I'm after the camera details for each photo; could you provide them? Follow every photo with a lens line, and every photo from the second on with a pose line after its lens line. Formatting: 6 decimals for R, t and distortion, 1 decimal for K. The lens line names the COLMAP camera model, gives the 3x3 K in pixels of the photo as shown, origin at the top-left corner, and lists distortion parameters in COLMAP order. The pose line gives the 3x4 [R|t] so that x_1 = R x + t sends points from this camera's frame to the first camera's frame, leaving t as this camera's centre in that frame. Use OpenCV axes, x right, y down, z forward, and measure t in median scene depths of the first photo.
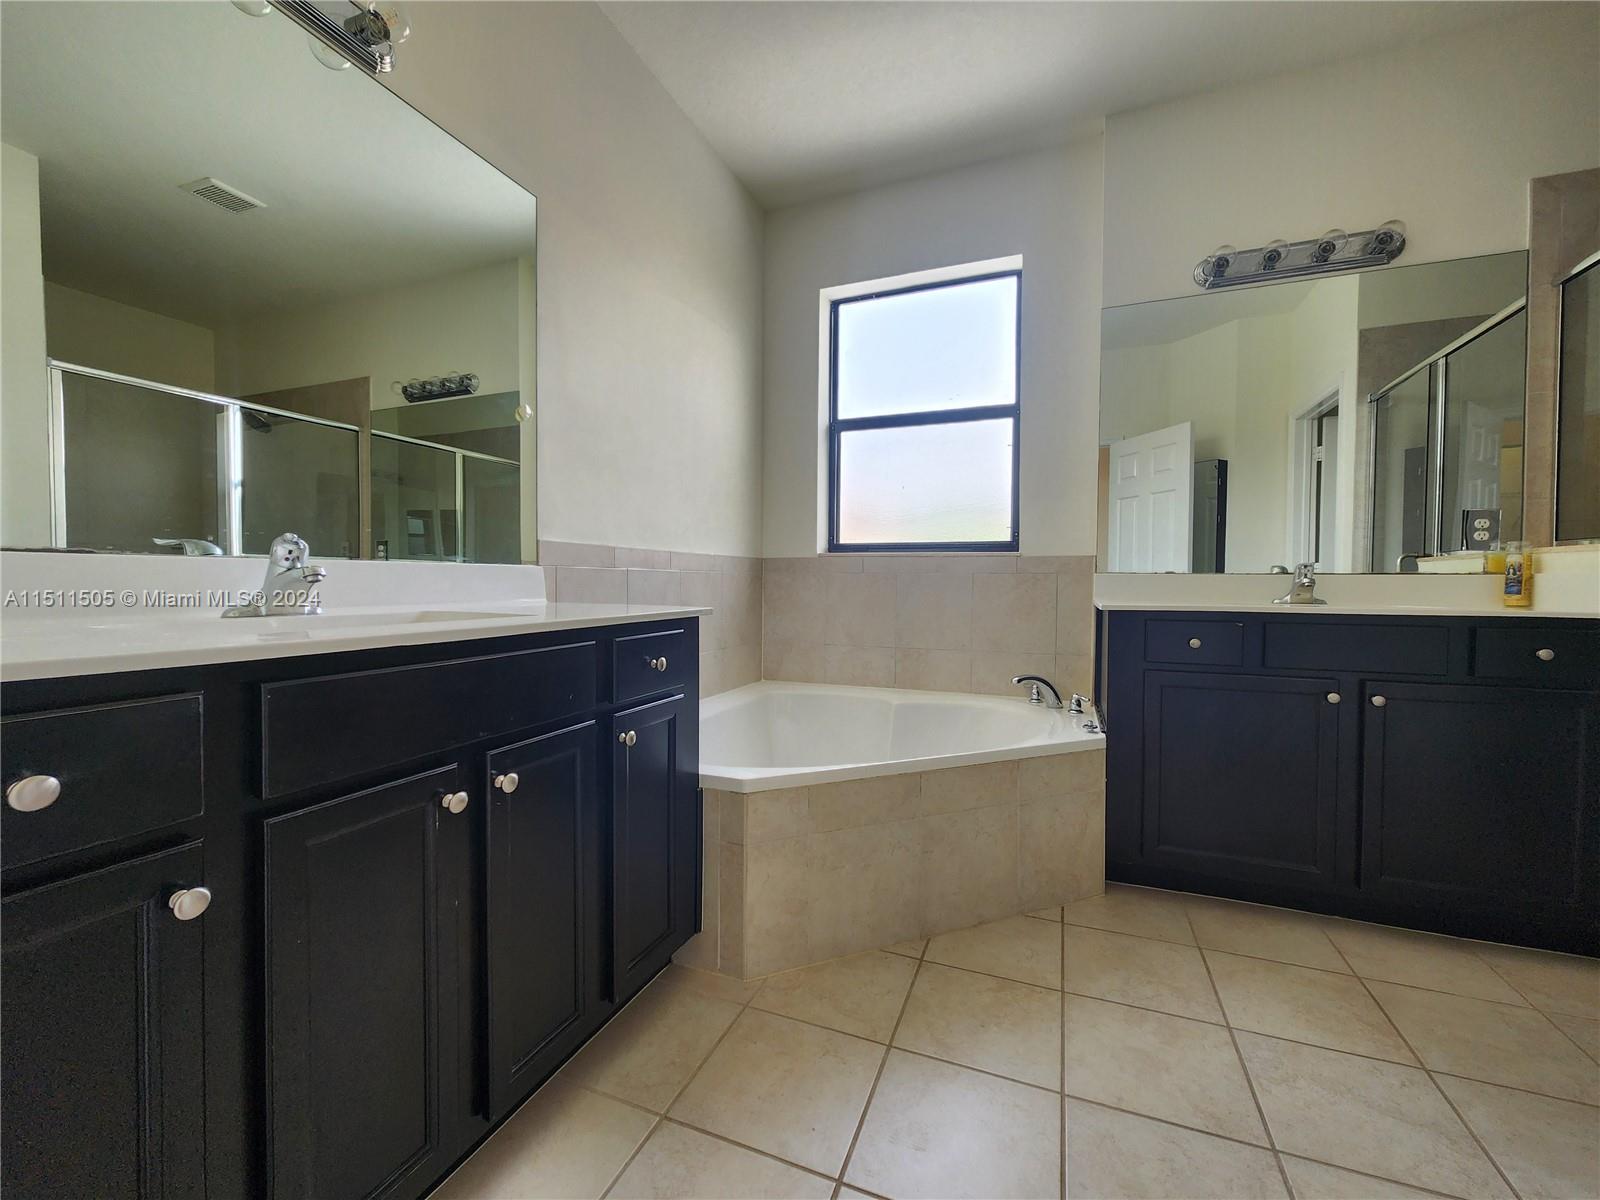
lens RADIAL K [[648.0, 0, 789.7], [0, 648.0, 600.9], [0, 0, 1]] dist [0.006294, -0.003777]
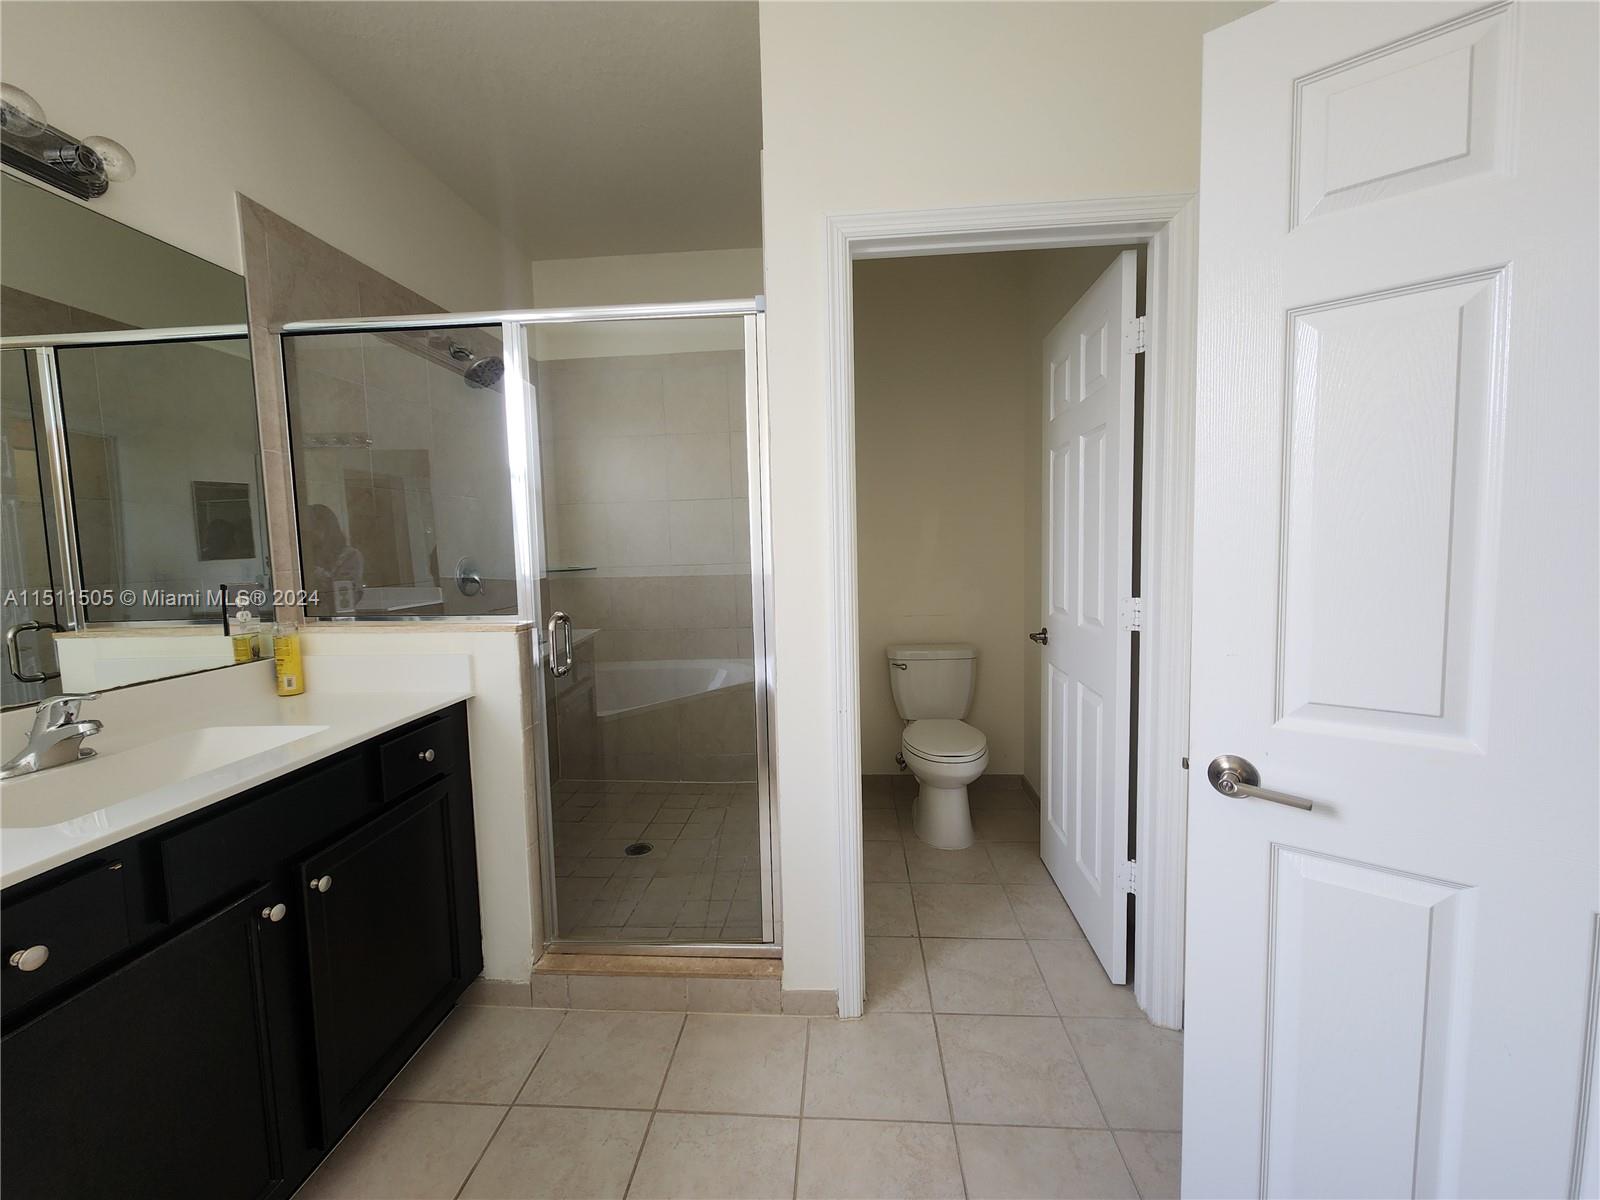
lens RADIAL K [[648.0, 0, 801.7], [0, 648.0, 594.1], [0, 0, 1]] dist [0.006294, -0.003777]
pose [[-0.322838, -0.069380, 0.943908, 0.075551], [0.048772, 0.994765, 0.089799, -0.172238], [-0.945197, 0.075027, -0.317764, 0.614580]]
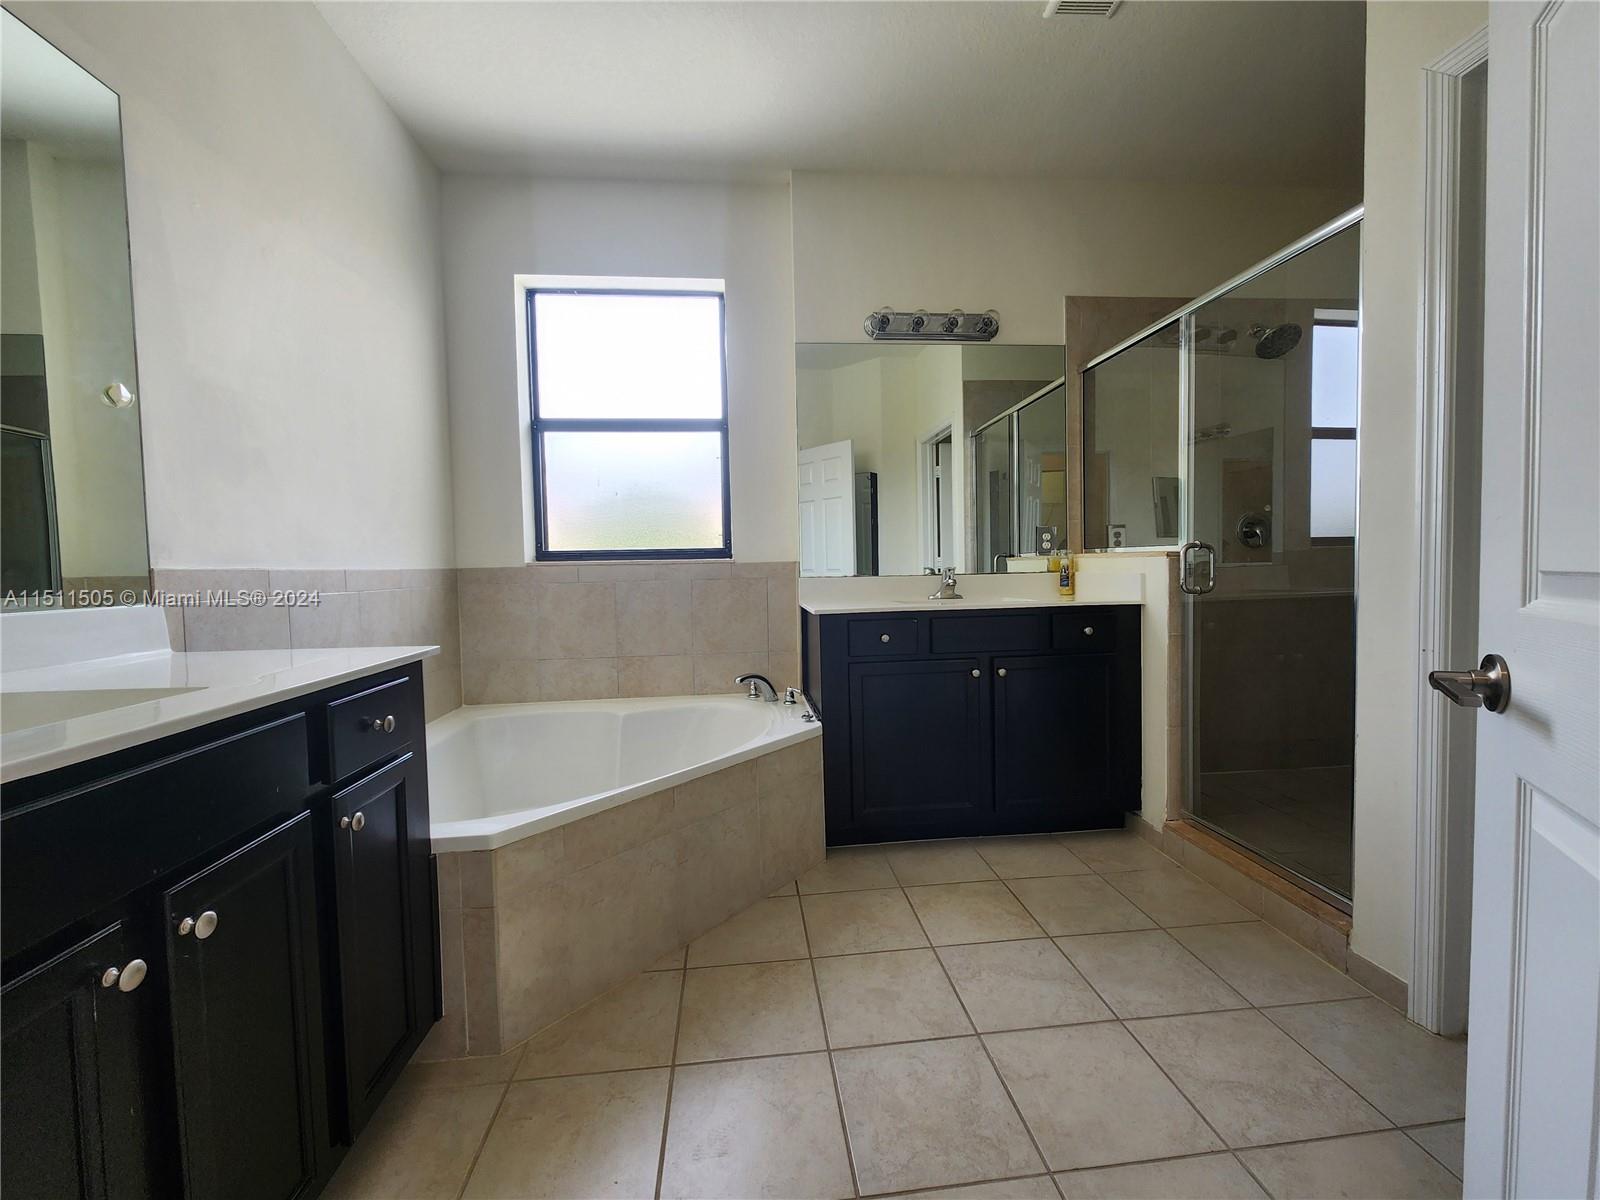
lens RADIAL K [[648.0, 0, 792.7], [0, 648.0, 600.2], [0, 0, 1]] dist [0.006294, -0.003777]
pose [[0.884362, -0.050733, 0.464036, -0.084844], [0.043859, 0.998710, 0.025602, -0.044423], [-0.464737, -0.002290, 0.885446, 0.010556]]
